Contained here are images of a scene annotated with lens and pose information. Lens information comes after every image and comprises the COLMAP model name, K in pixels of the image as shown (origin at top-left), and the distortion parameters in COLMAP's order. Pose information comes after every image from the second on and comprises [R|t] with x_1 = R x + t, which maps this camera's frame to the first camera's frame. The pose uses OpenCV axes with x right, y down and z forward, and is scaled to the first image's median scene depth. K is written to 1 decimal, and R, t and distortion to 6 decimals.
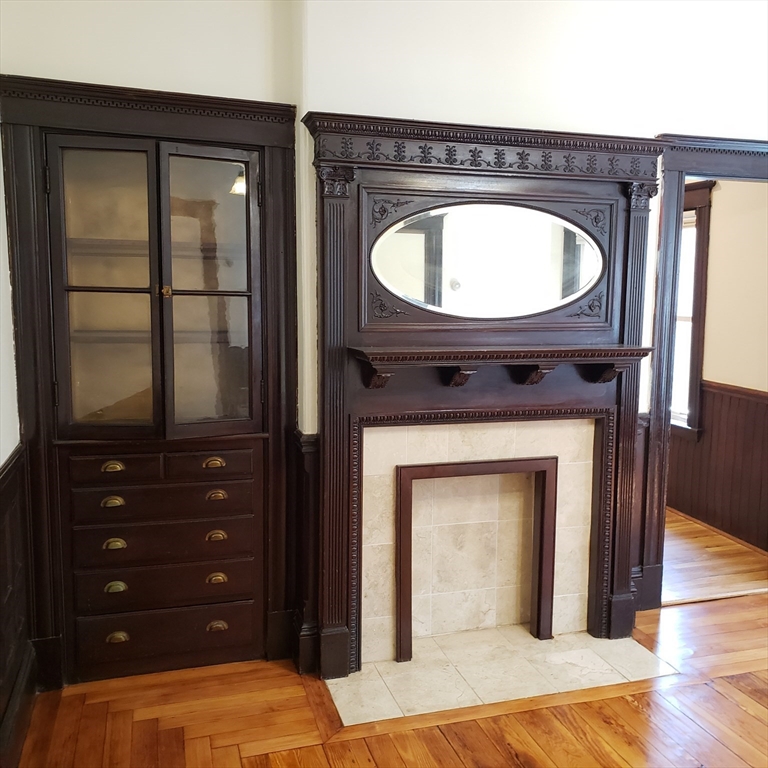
lens RADIAL K [[794.3, 0, 385.0], [0, 794.3, 383.8], [0, 0, 1]] dist [0.027366, 0.000000]
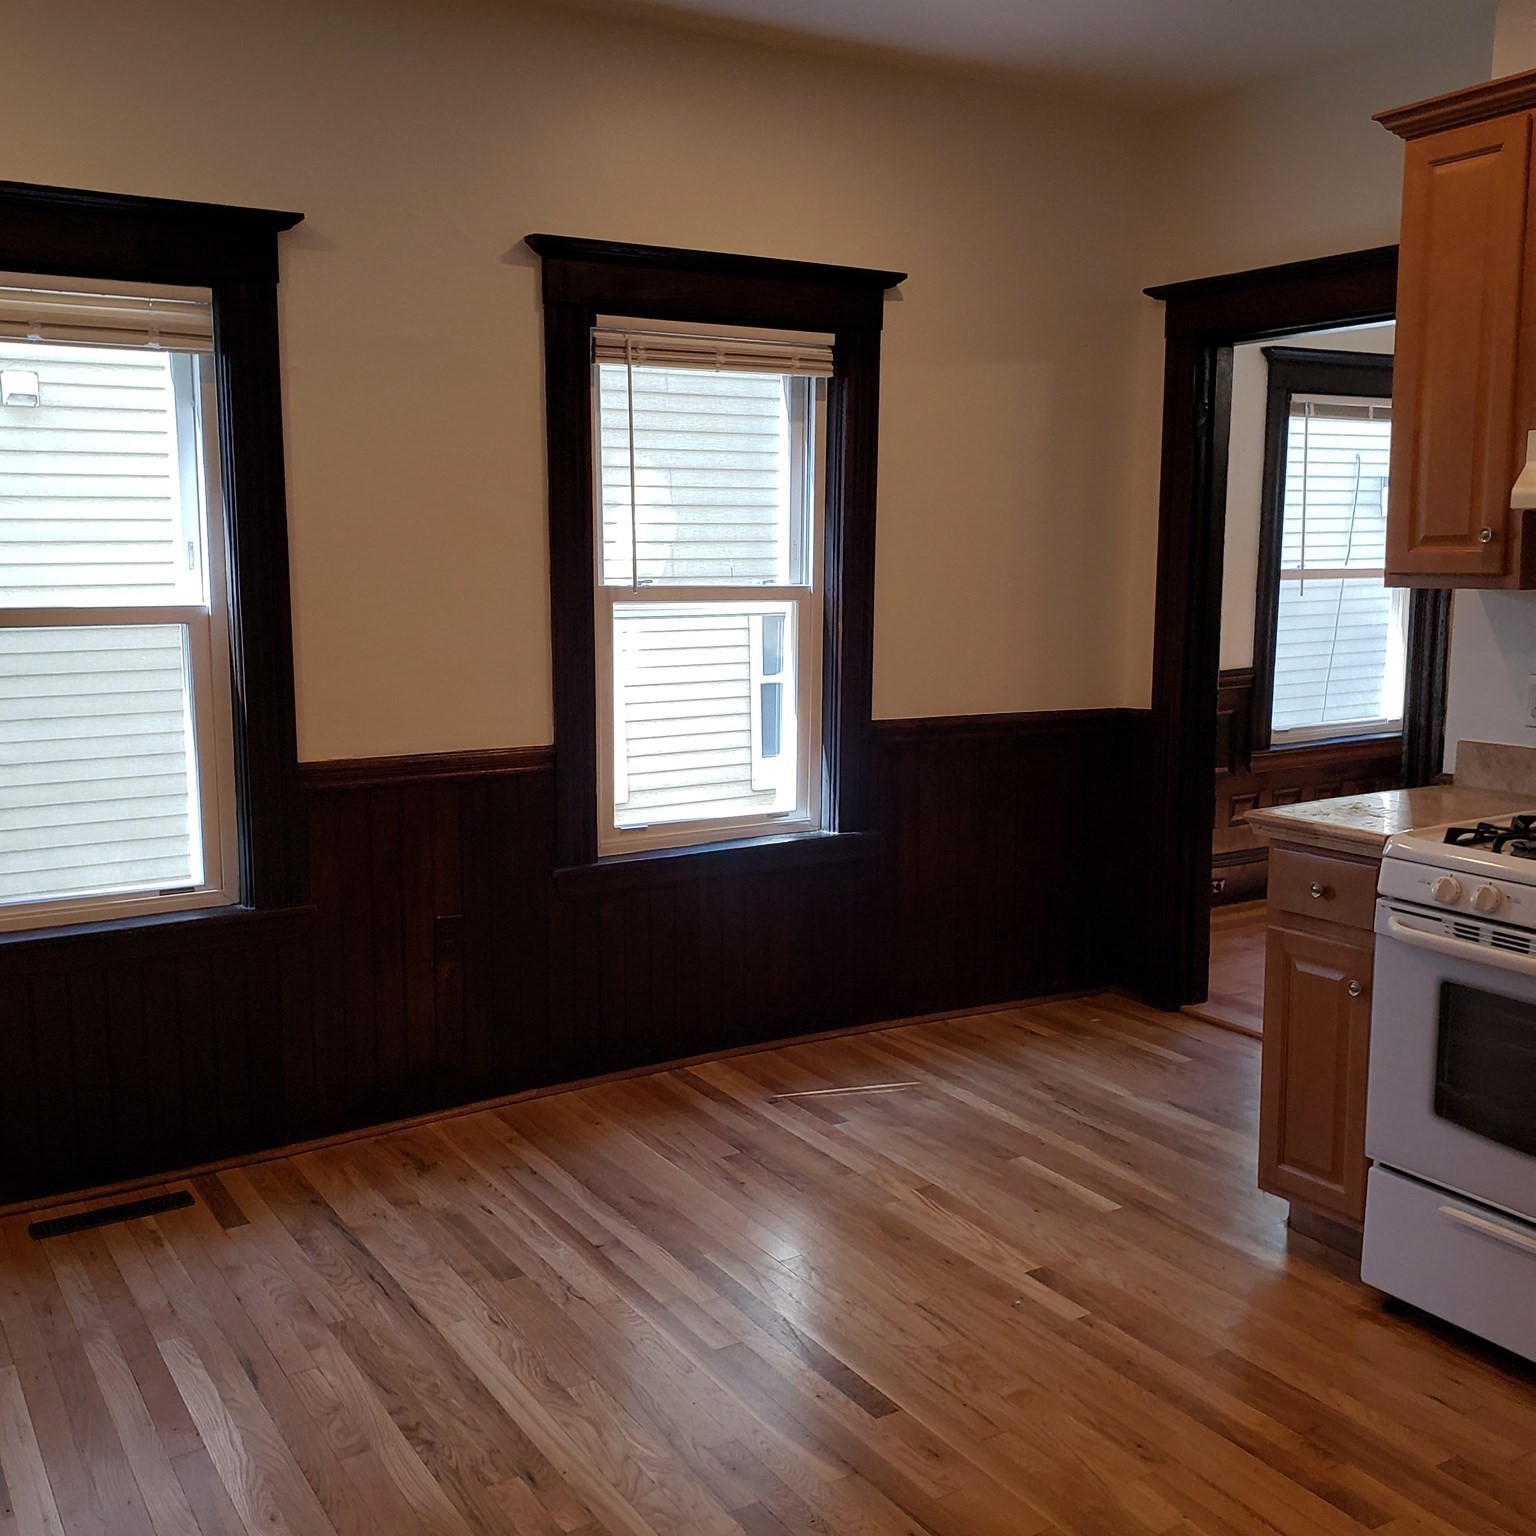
lens RADIAL K [[1588.6, 0, 767.4], [0, 1588.6, 765.6], [0, 0, 1]] dist [0.027366, 0.000000]
pose [[-0.266297, -0.138539, 0.953883, -0.430161], [0.115818, 0.977848, 0.174353, -0.134343], [-0.956908, 0.156907, -0.244353, 1.323402]]
